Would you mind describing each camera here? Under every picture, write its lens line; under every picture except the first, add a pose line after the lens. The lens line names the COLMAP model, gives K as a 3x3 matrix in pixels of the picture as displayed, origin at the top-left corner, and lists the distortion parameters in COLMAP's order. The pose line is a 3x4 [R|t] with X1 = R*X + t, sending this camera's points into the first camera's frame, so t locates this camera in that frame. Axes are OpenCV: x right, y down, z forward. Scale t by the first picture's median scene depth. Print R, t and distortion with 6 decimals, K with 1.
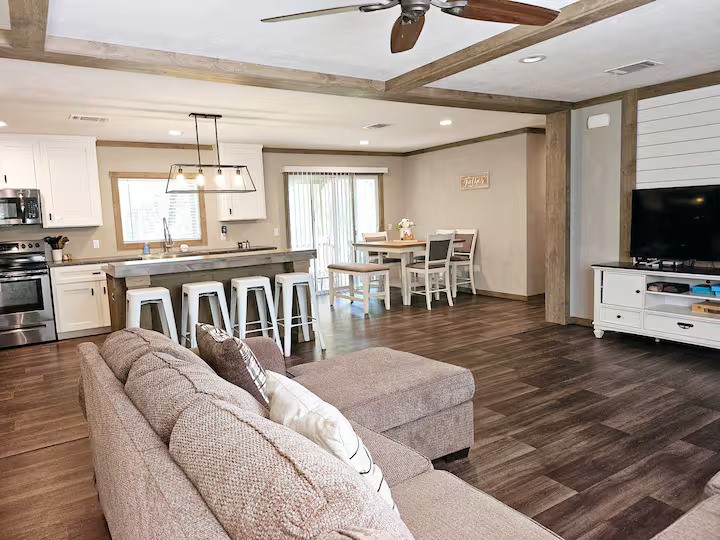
lens RADIAL K [[508.5, 0, 365.0], [0, 508.5, 269.4], [0, 0, 1]] dist [0.069835, -0.072621]
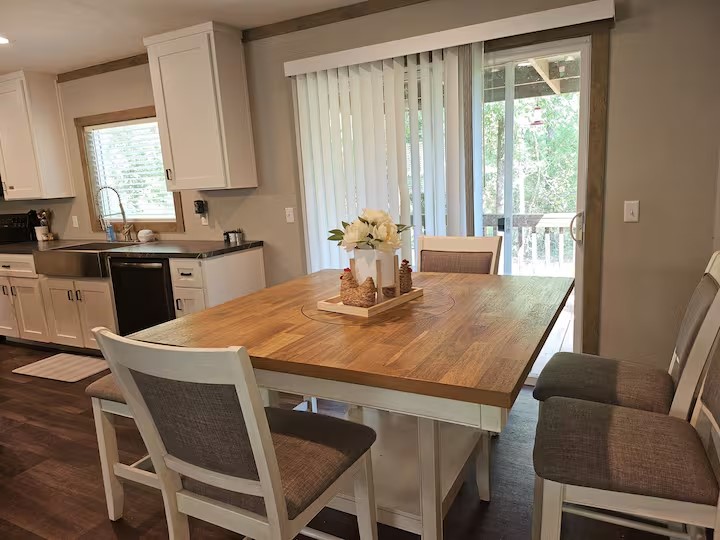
lens RADIAL K [[508.5, 0, 365.0], [0, 508.5, 269.4], [0, 0, 1]] dist [0.069835, -0.072621]
pose [[0.487531, 0.178223, -0.854722, 0.284020], [-0.050608, 0.983067, 0.176118, -0.117106], [0.871638, -0.042607, 0.488295, 0.880466]]
